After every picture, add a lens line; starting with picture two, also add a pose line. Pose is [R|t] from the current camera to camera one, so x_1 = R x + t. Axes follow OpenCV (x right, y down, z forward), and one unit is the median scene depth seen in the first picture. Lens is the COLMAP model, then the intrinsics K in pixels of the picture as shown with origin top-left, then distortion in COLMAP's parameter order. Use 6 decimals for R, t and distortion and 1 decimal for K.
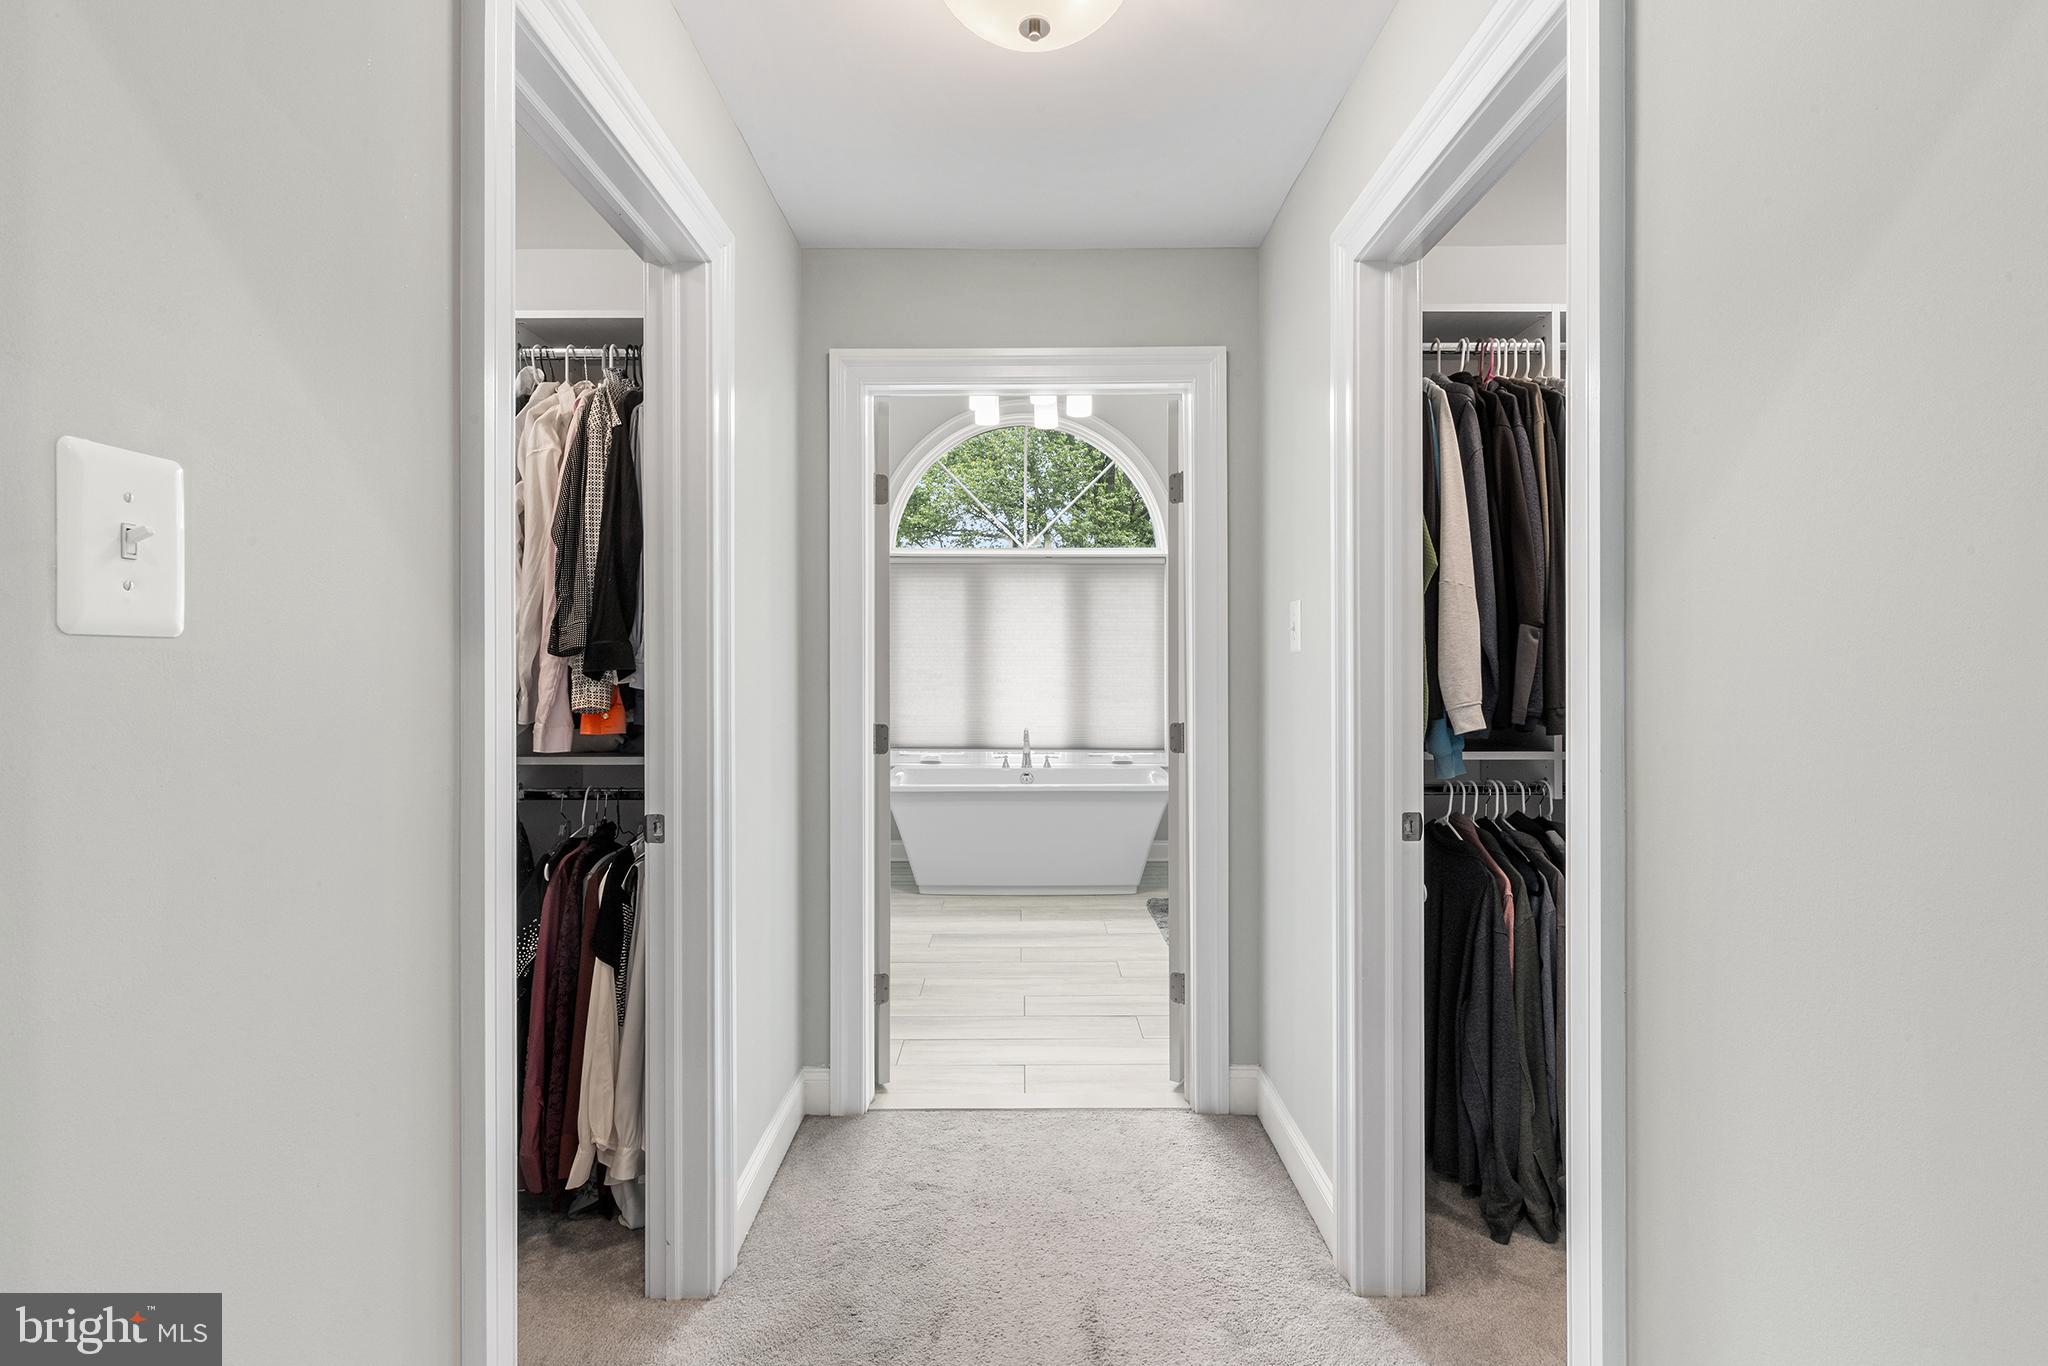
lens RADIAL K [[942.1, 0, 1023.5], [0, 942.1, 678.1], [0, 0, 1]] dist [-0.000479, -0.000204]
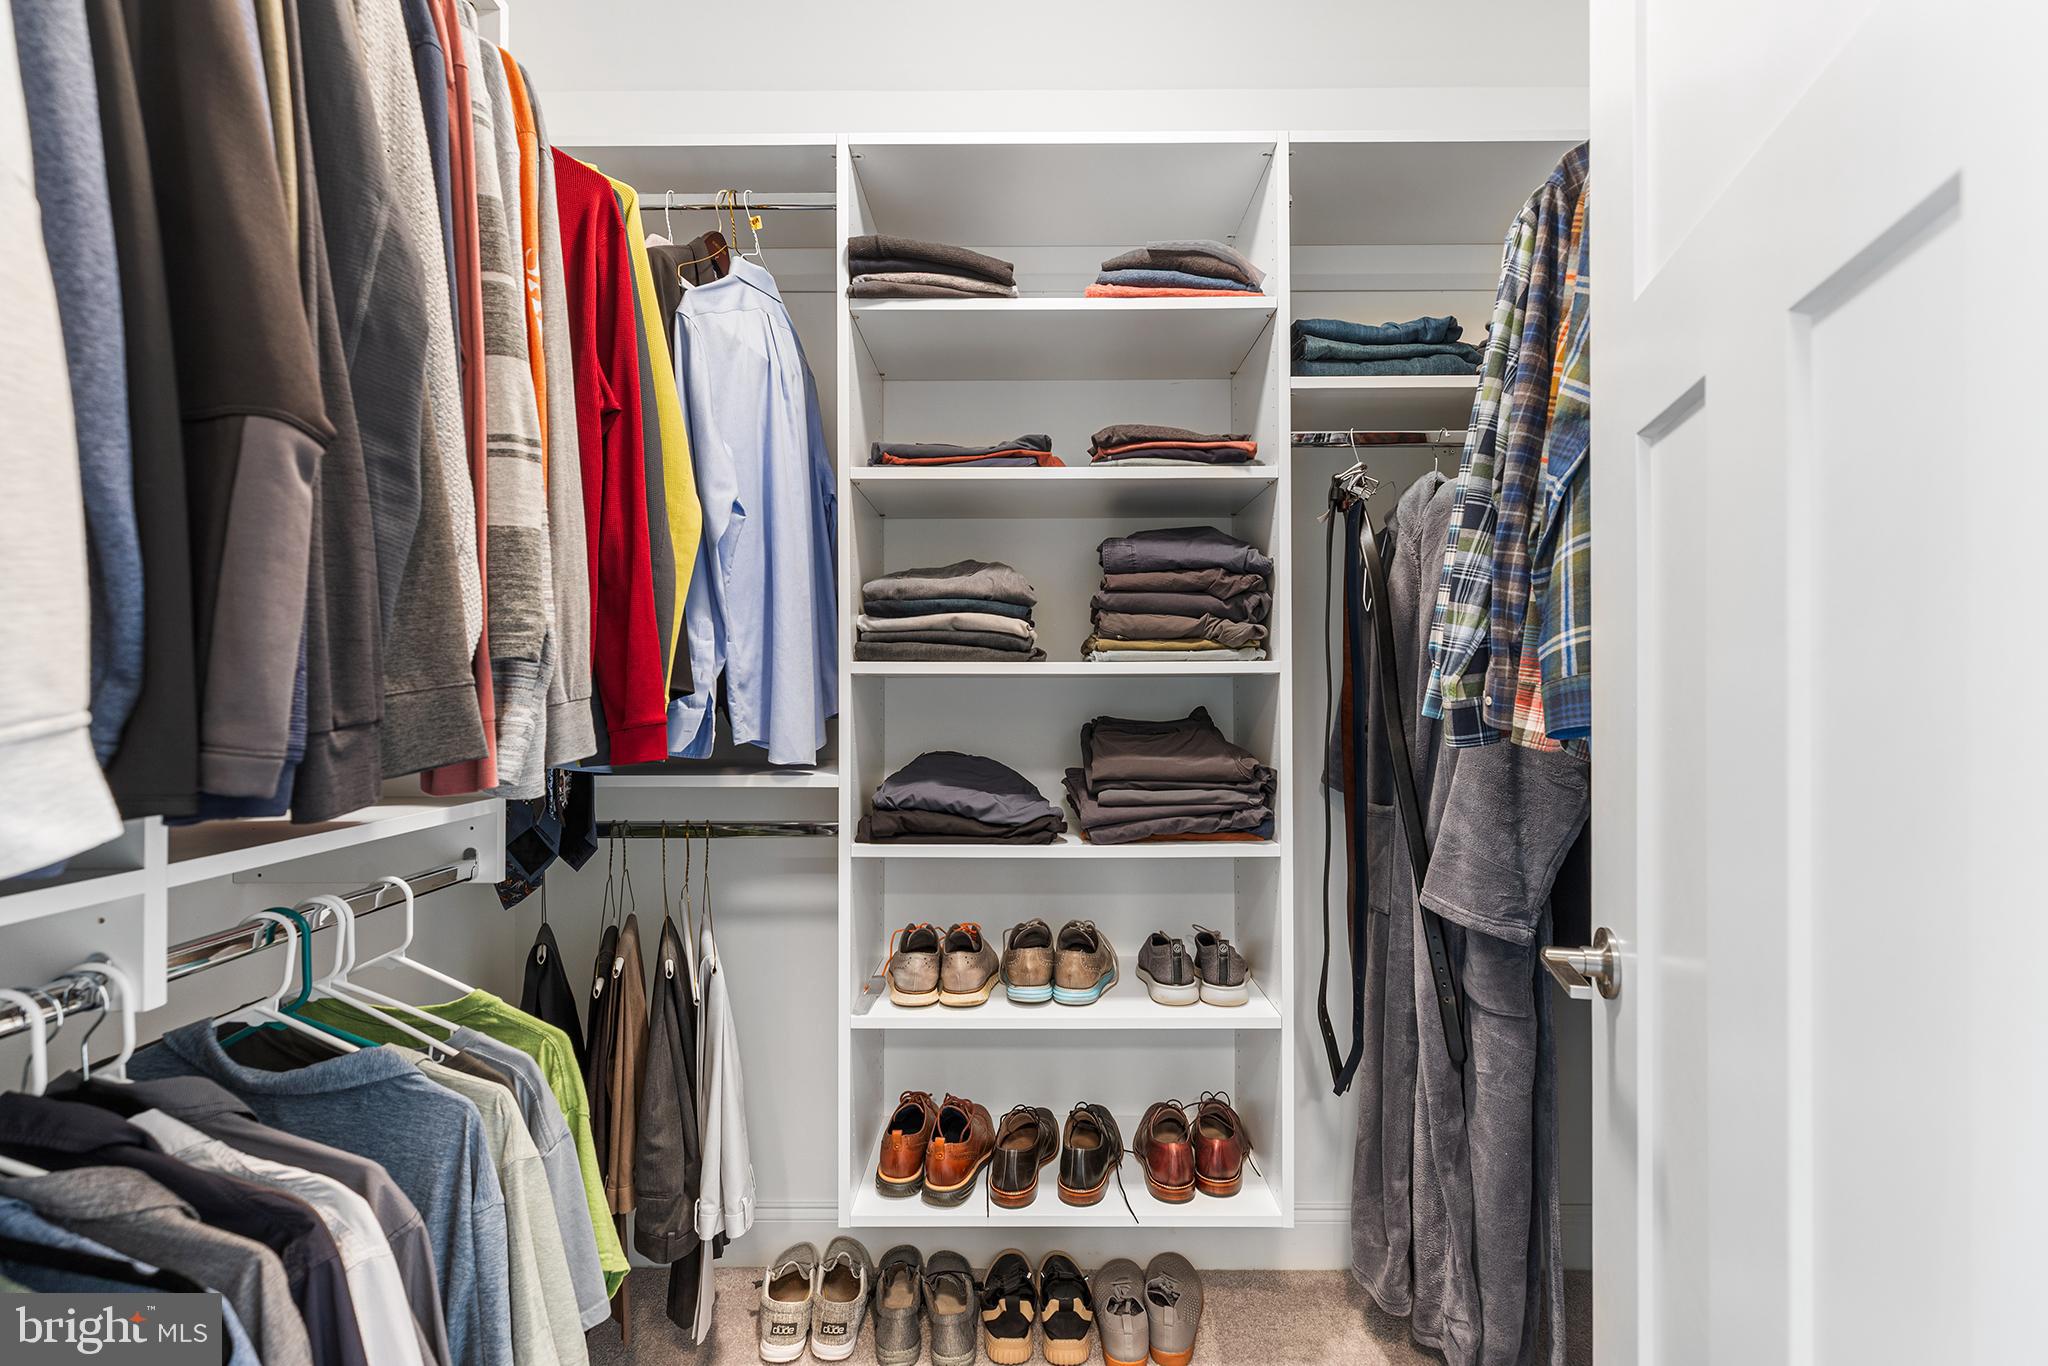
lens RADIAL K [[942.1, 0, 1024.2], [0, 942.1, 685.6], [0, 0, 1]] dist [-0.000479, -0.000204]
pose [[-0.008052, -0.009478, 0.999923, 0.241435], [0.003804, 0.999948, 0.009509, 0.013334], [-0.999960, 0.003881, -0.008015, 0.714658]]
